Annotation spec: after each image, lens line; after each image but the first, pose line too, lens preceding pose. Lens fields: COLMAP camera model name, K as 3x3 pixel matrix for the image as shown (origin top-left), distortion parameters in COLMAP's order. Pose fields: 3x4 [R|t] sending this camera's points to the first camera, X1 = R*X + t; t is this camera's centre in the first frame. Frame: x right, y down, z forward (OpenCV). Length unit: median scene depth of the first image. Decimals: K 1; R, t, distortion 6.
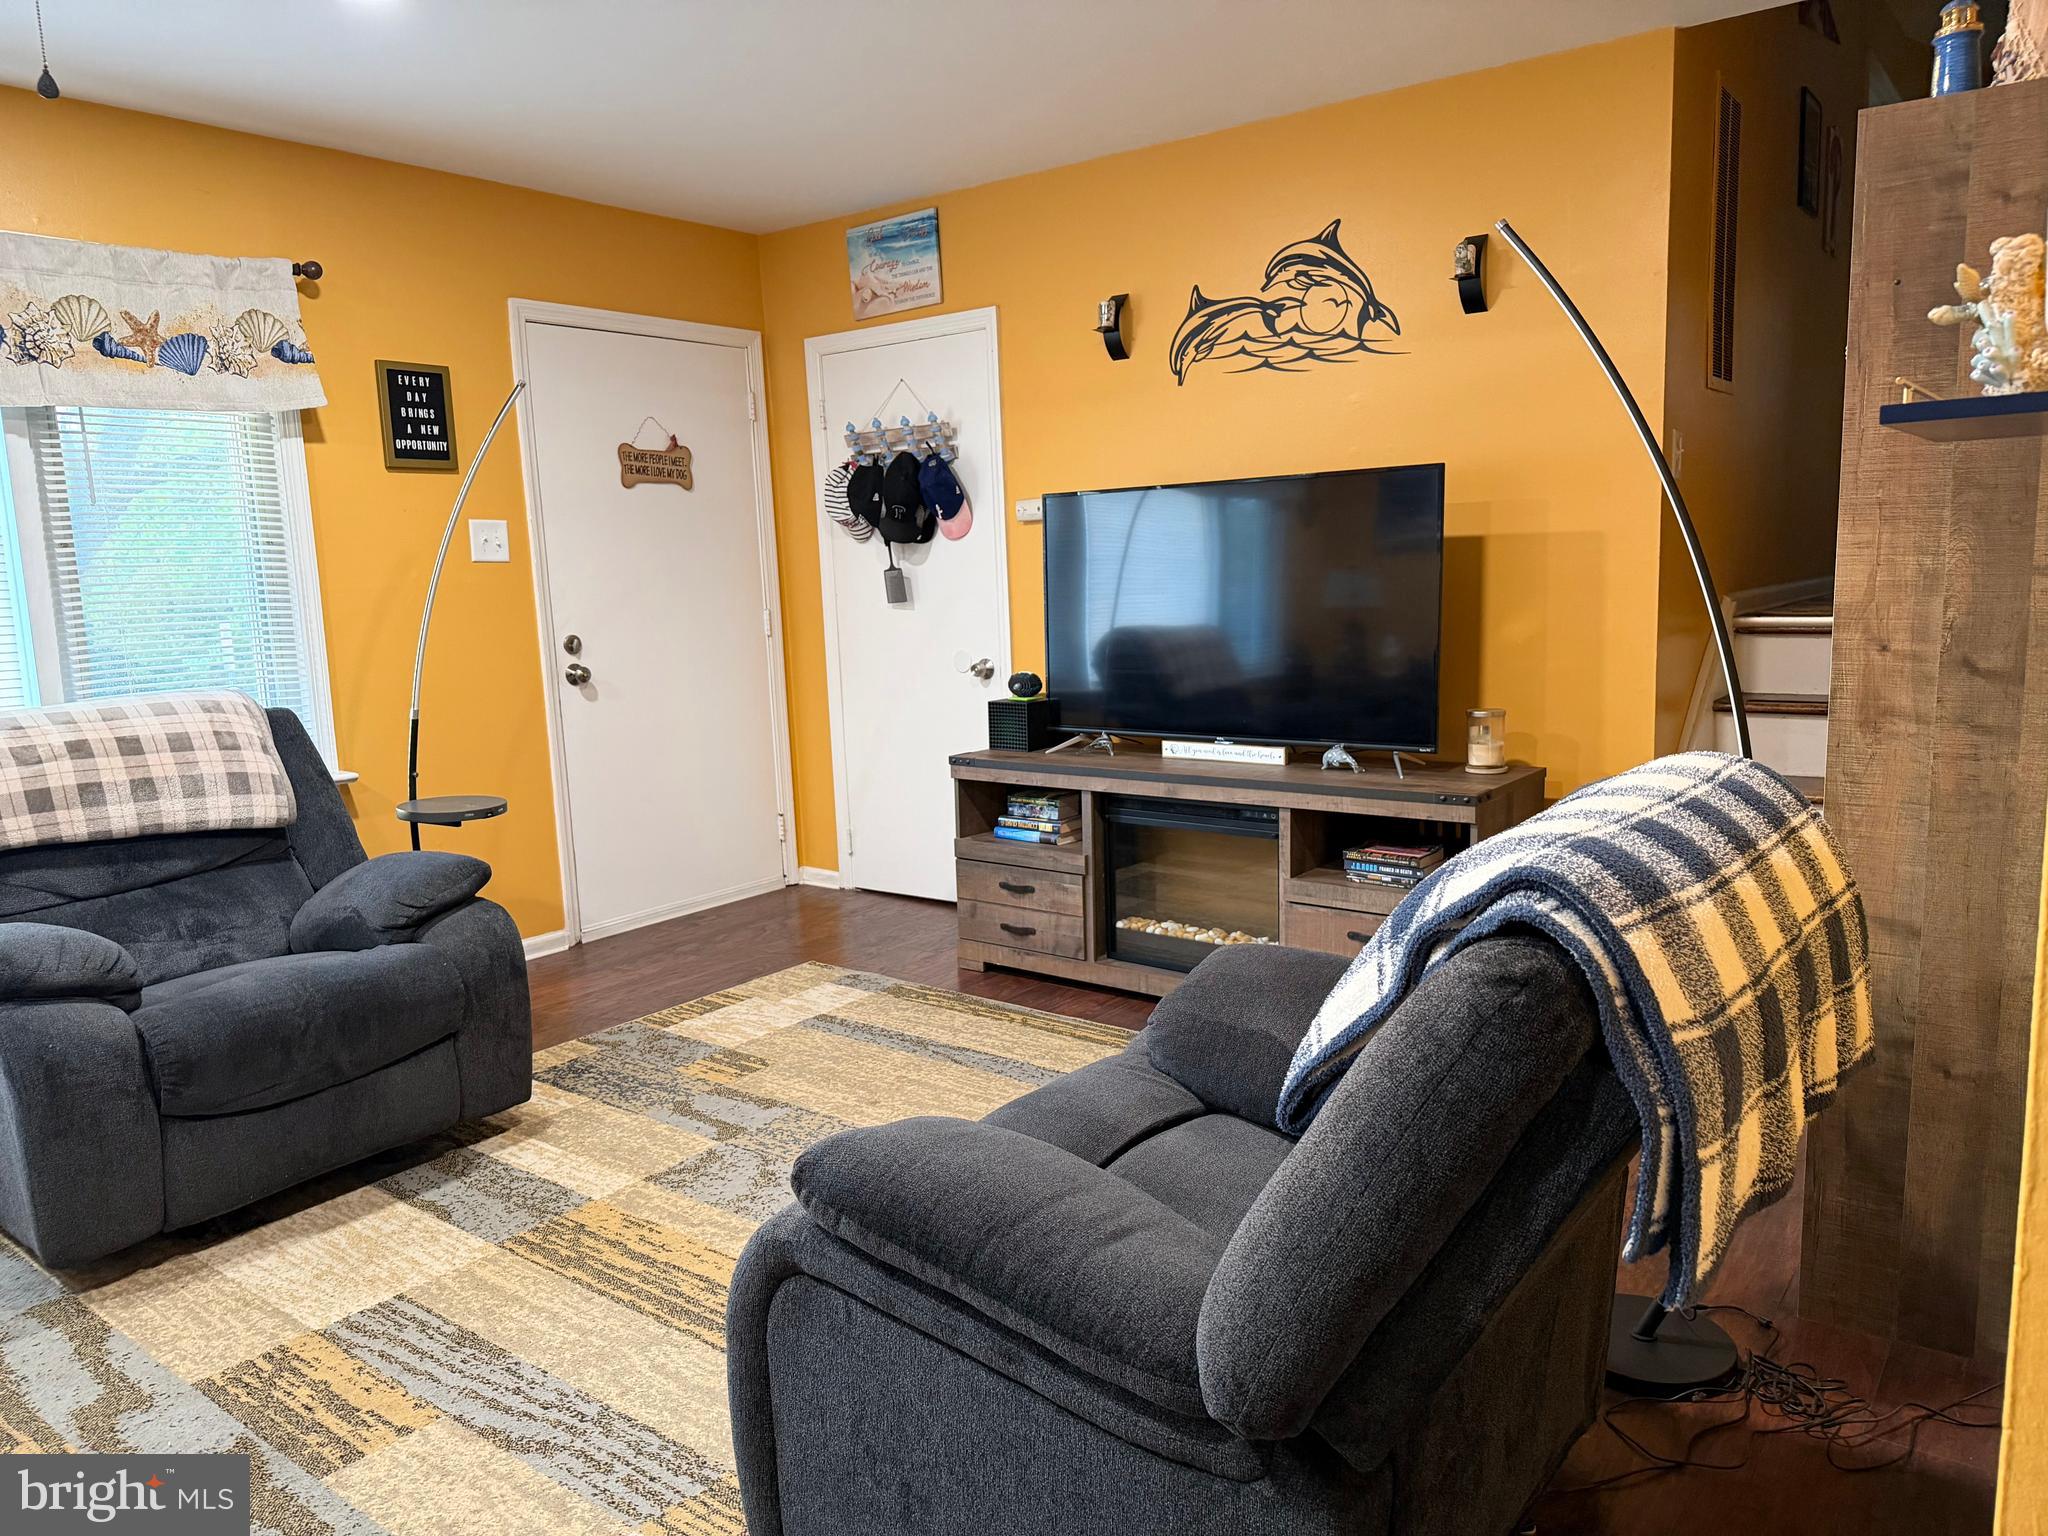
lens RADIAL K [[1416.4, 0, 1054.0], [0, 1416.4, 777.3], [0, 0, 1]] dist [0.102411, -0.159356]
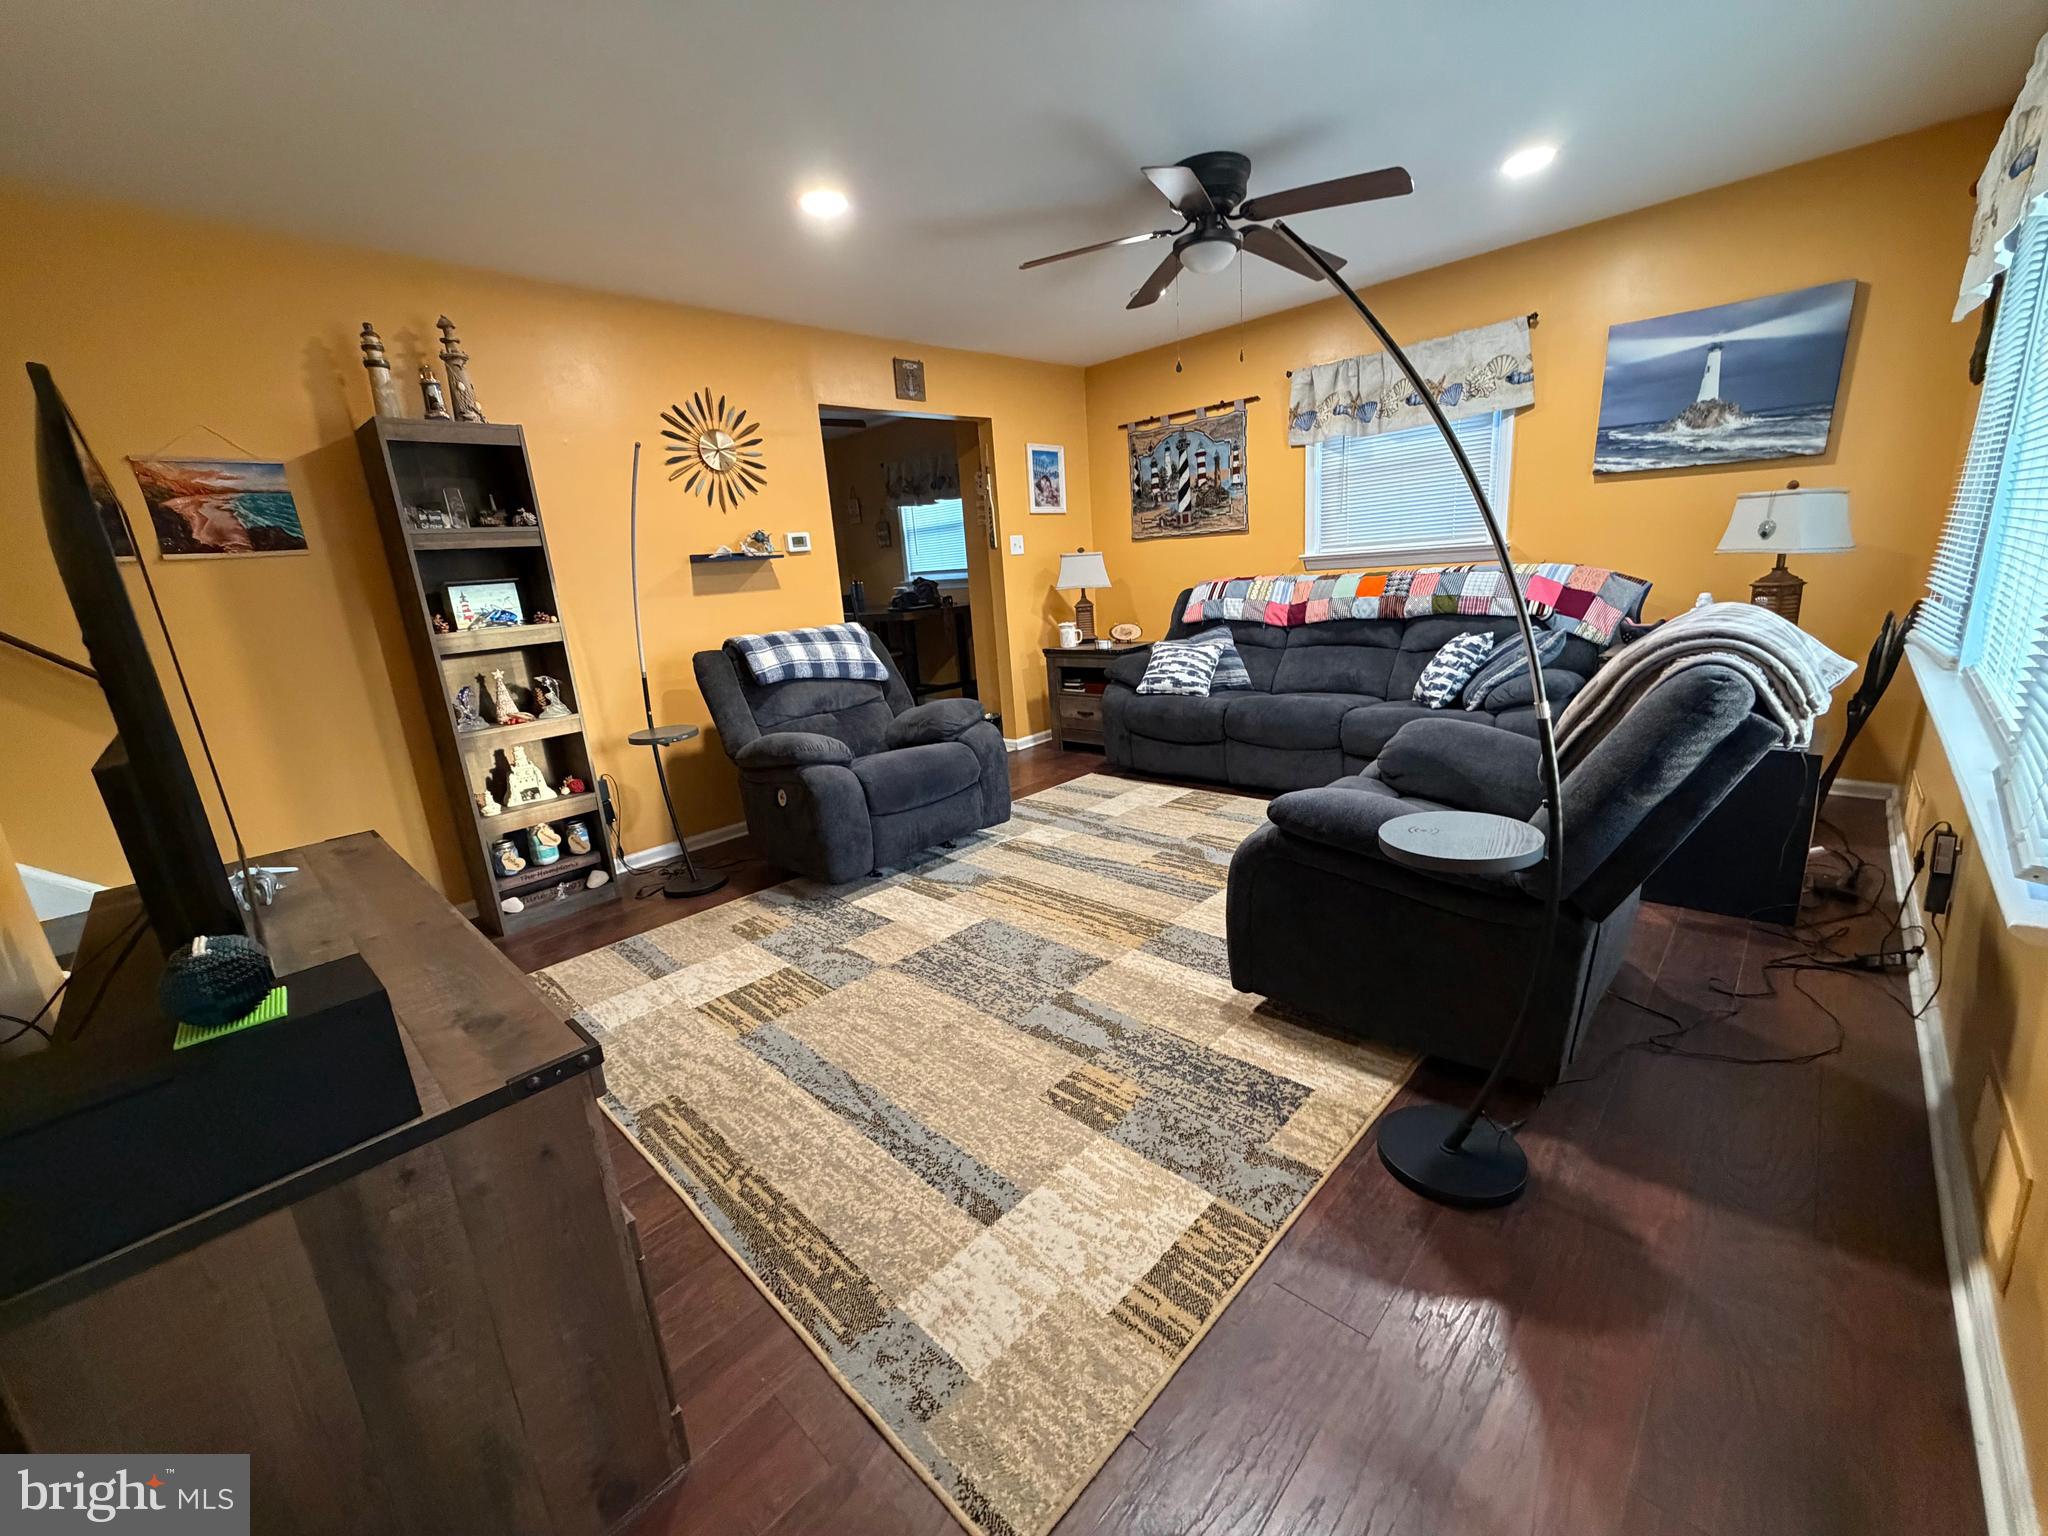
lens RADIAL K [[815.8, 0, 1022.9], [0, 815.8, 771.3], [0, 0, 1]] dist [-0.001112, 0.000121]
pose [[-0.985264, 0.073159, 0.154603, -0.284746], [0.127721, 0.915900, 0.380546, -0.191771], [-0.113760, 0.394684, -0.911747, 1.417701]]
